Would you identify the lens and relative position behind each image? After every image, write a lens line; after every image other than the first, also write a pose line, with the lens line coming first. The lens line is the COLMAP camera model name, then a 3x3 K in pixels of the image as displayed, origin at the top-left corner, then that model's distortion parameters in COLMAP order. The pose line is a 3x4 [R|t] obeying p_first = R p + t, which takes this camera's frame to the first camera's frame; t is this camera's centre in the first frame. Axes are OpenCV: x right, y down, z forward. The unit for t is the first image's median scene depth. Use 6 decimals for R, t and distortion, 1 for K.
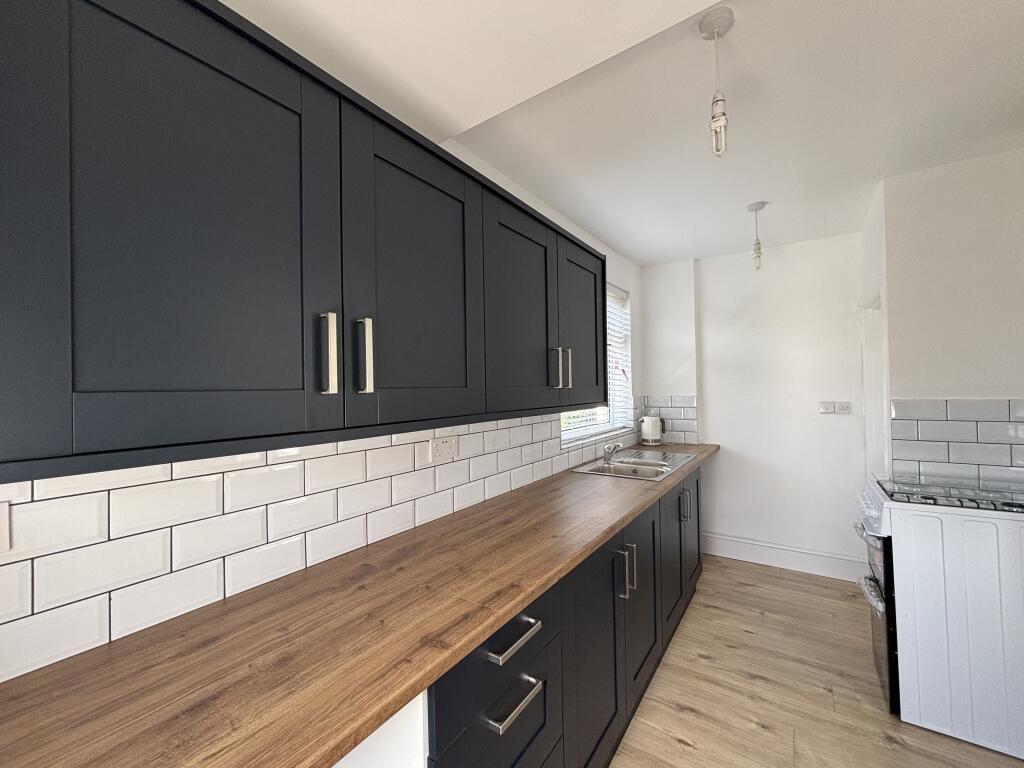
lens RADIAL K [[419.7, 0, 512.0], [0, 419.7, 384.0], [0, 0, 1]] dist [0.018861, -0.000370]
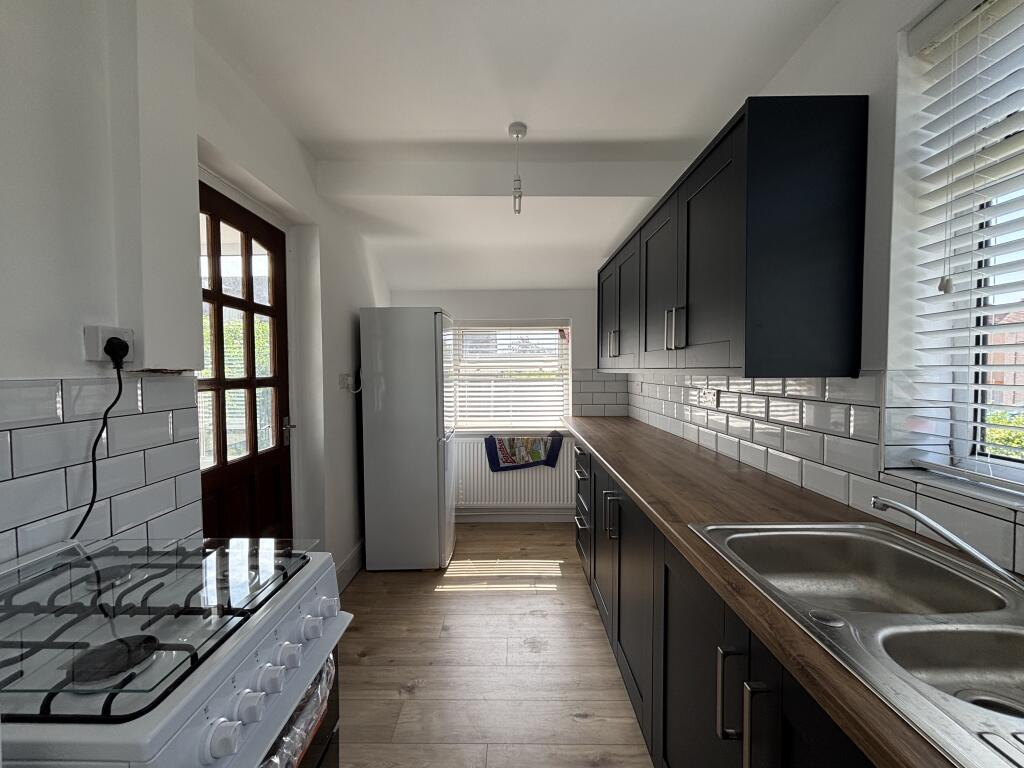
lens RADIAL K [[419.7, 0, 512.0], [0, 419.7, 384.0], [0, 0, 1]] dist [0.018861, -0.000370]
pose [[-0.836007, 0.049862, -0.546448, 1.007121], [0.036690, 0.998714, 0.034998, 0.063440], [0.547490, 0.009210, -0.836761, 1.781312]]
